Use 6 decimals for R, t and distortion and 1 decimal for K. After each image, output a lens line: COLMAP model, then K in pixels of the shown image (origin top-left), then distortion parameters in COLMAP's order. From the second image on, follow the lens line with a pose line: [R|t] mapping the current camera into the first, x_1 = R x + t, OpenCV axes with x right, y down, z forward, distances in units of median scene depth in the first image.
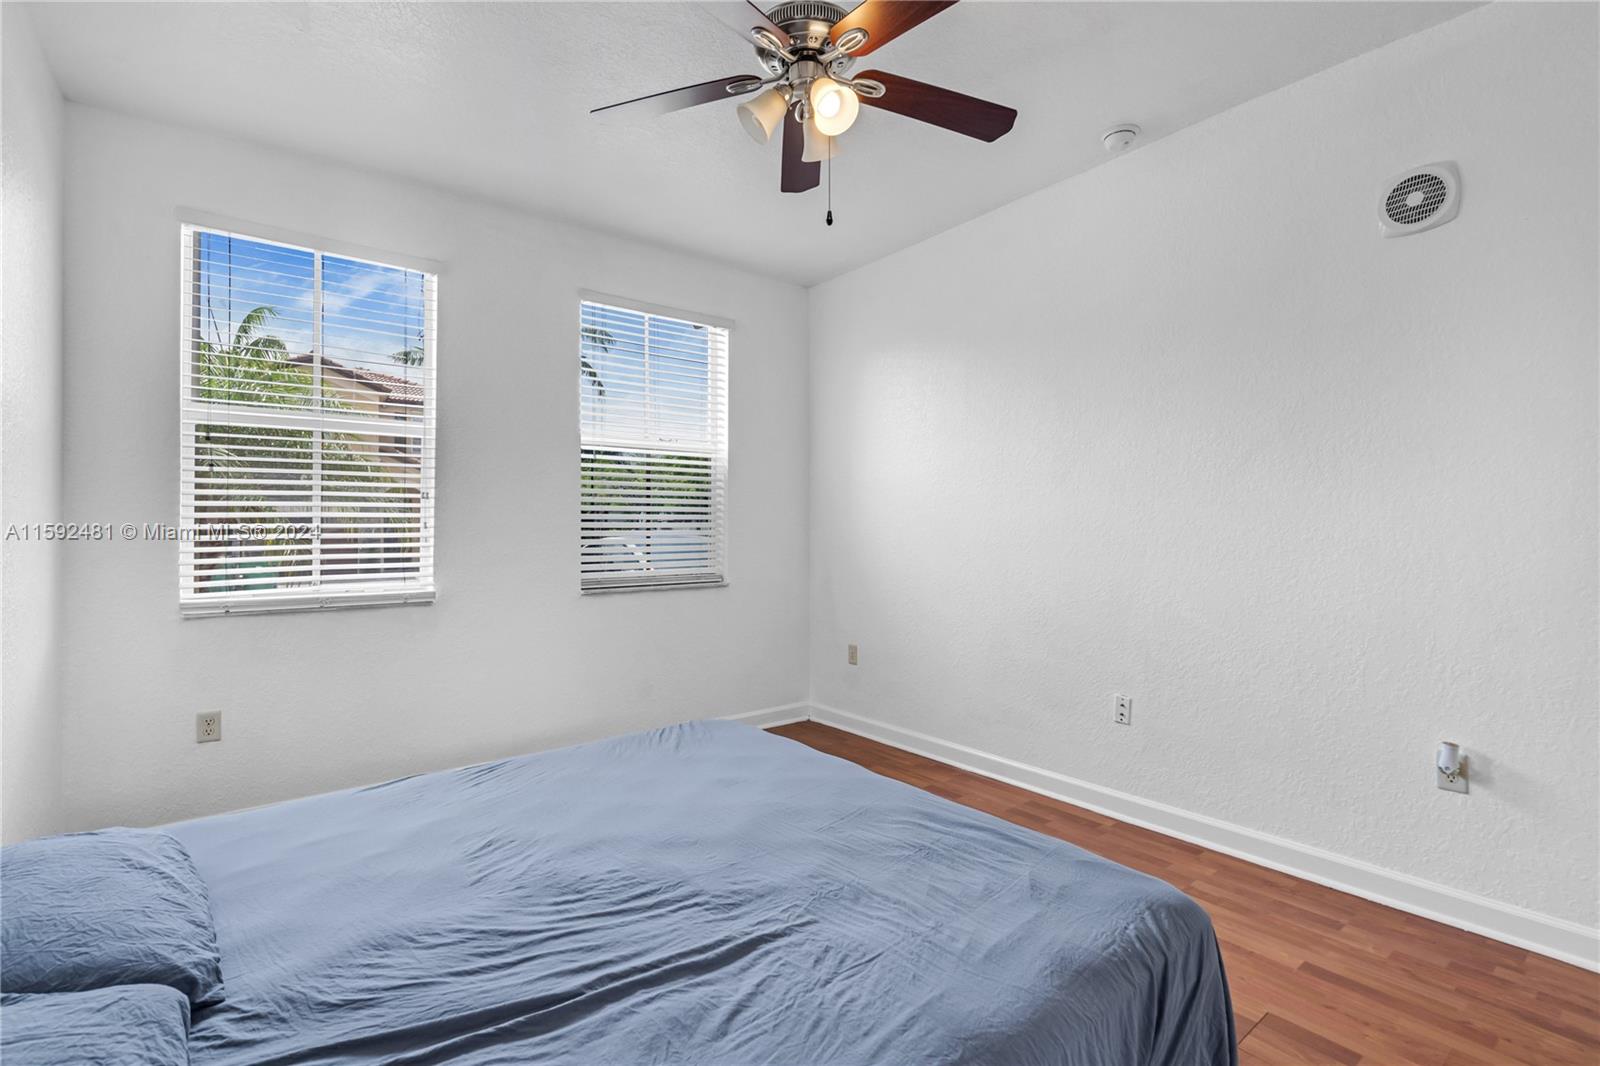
lens RADIAL K [[738.2, 0, 767.8], [0, 738.2, 520.1], [0, 0, 1]] dist [-0.003709, -0.000667]
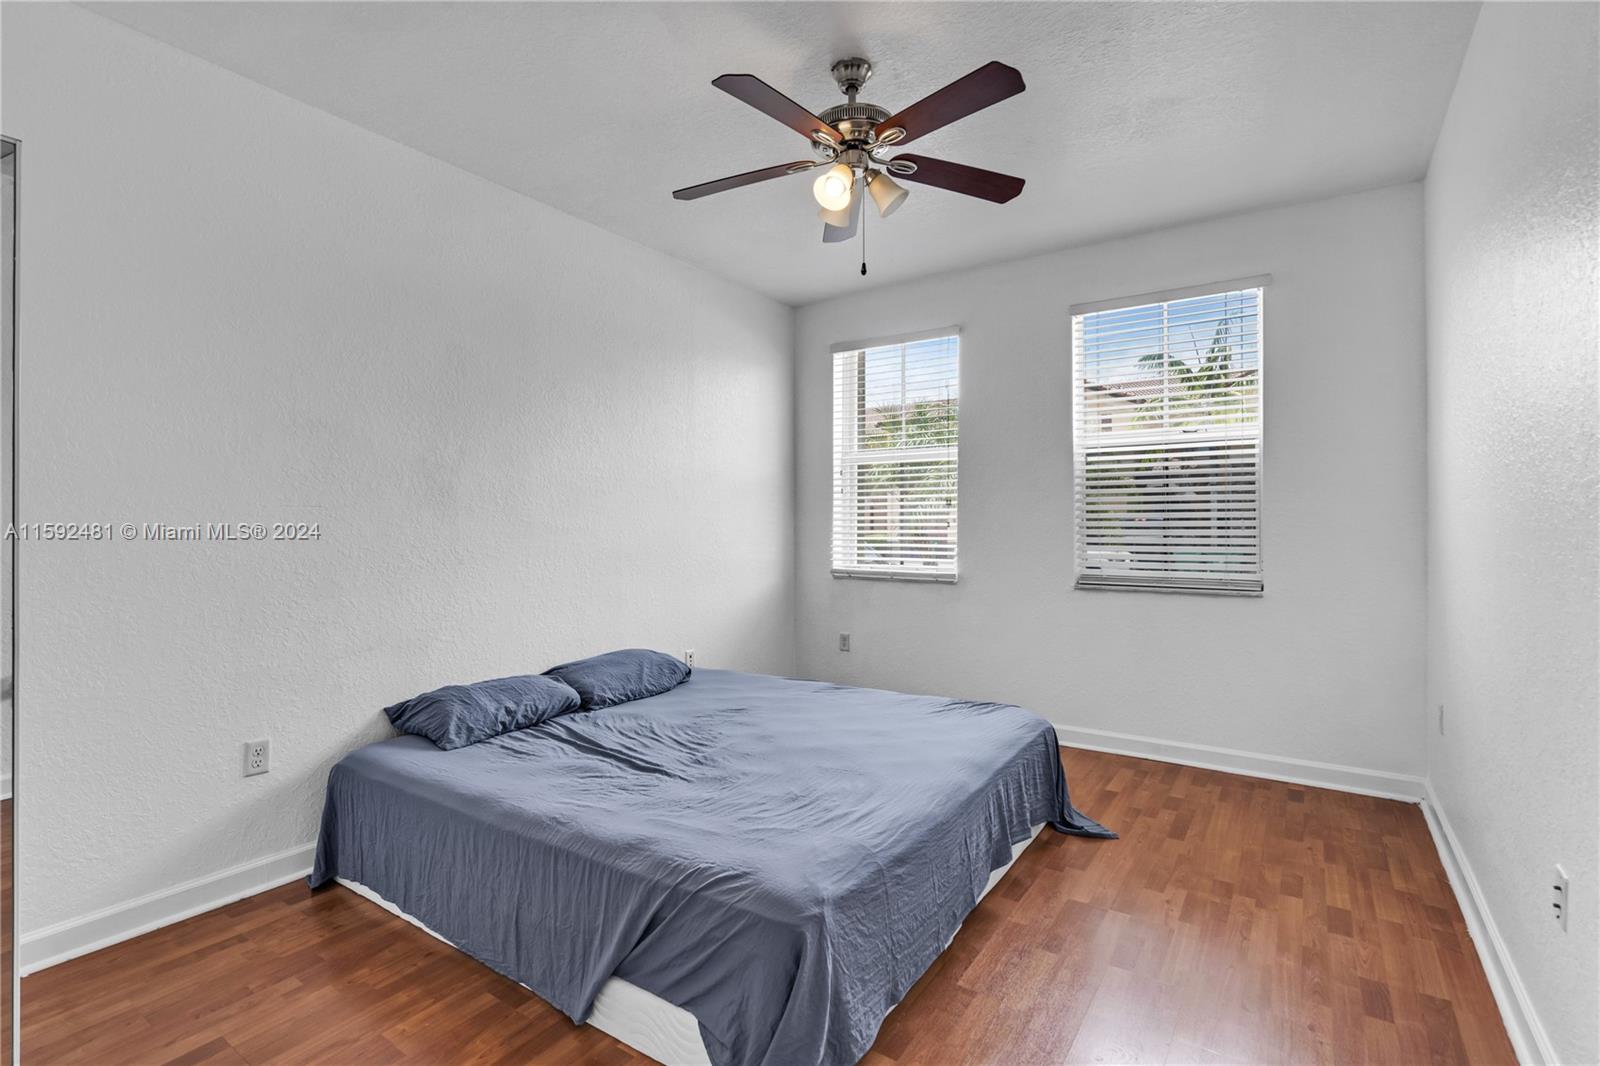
lens RADIAL K [[709.5, 0, 800.0], [0, 709.5, 533.0], [0, 0, 1]] dist [-0.001026, -0.000069]
pose [[0.320571, 0.014316, -0.947116, 0.879327], [0.012494, 0.999735, 0.019340, -0.009320], [0.947142, -0.018033, 0.320307, 0.416390]]
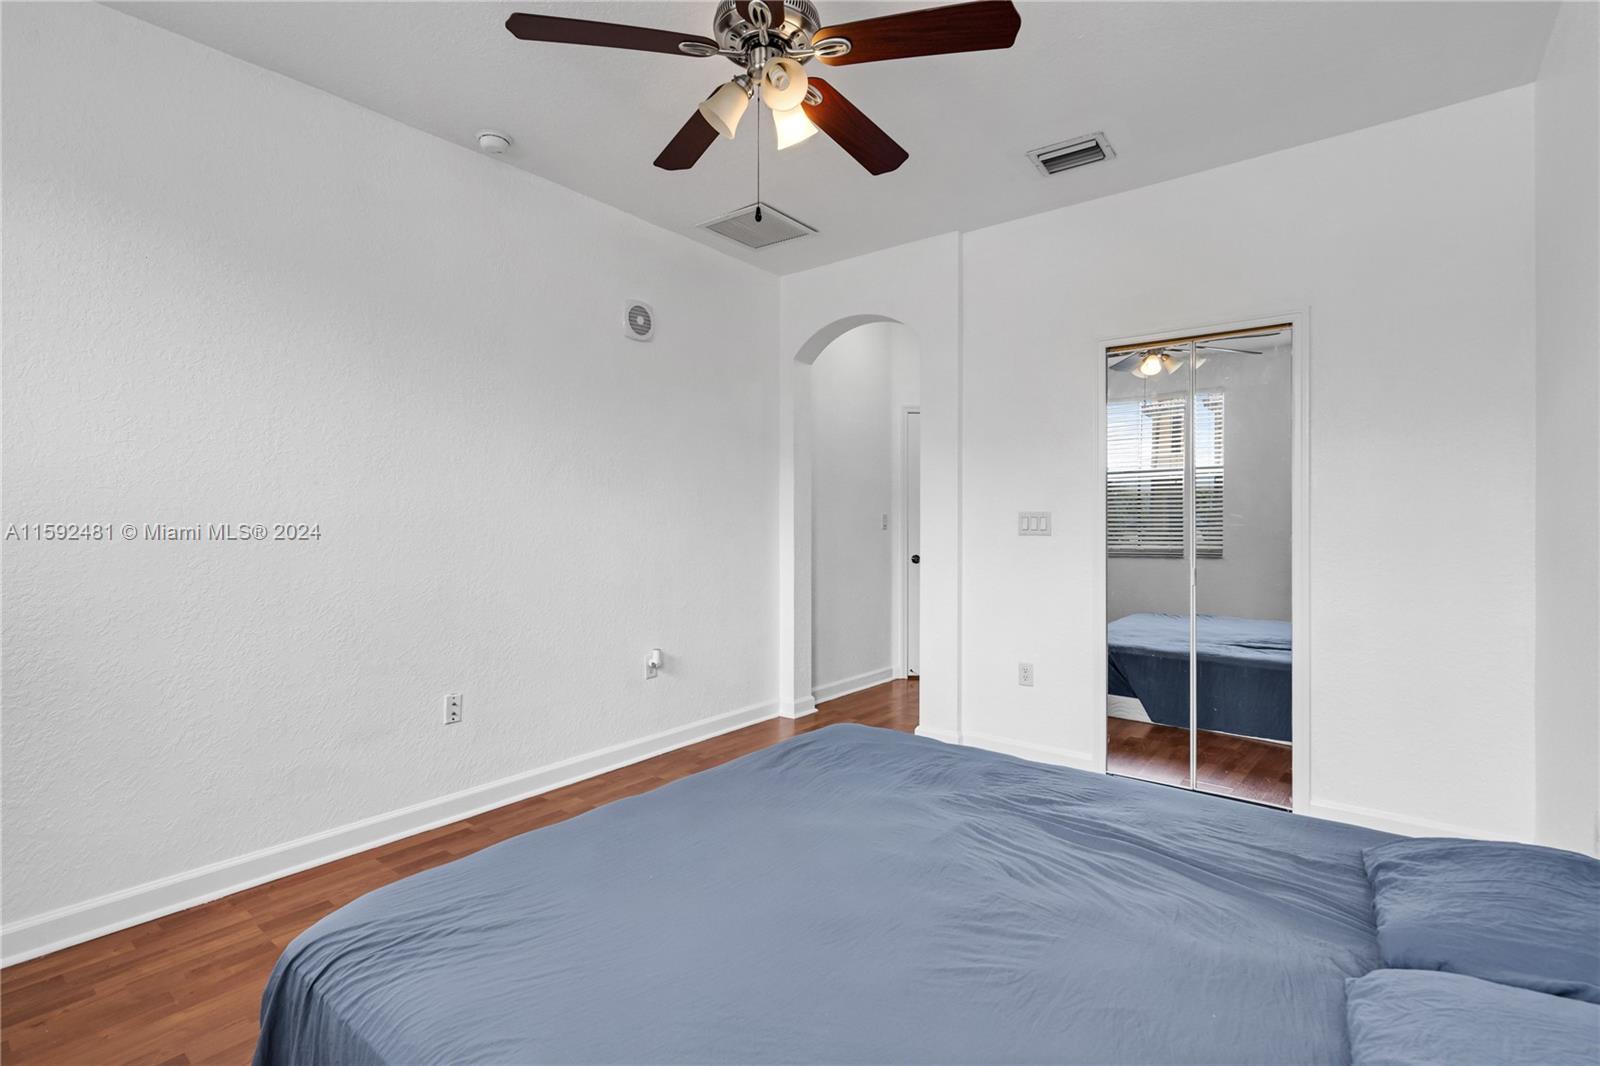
lens RADIAL K [[737.0, 0, 805.4], [0, 737.0, 529.4], [0, 0, 1]] dist [0.000387, -0.000005]
pose [[-0.278991, 0.006482, 0.960272, -0.679275], [-0.002061, 0.999971, -0.007349, 0.028797], [-0.960291, -0.004030, -0.278970, 0.948644]]
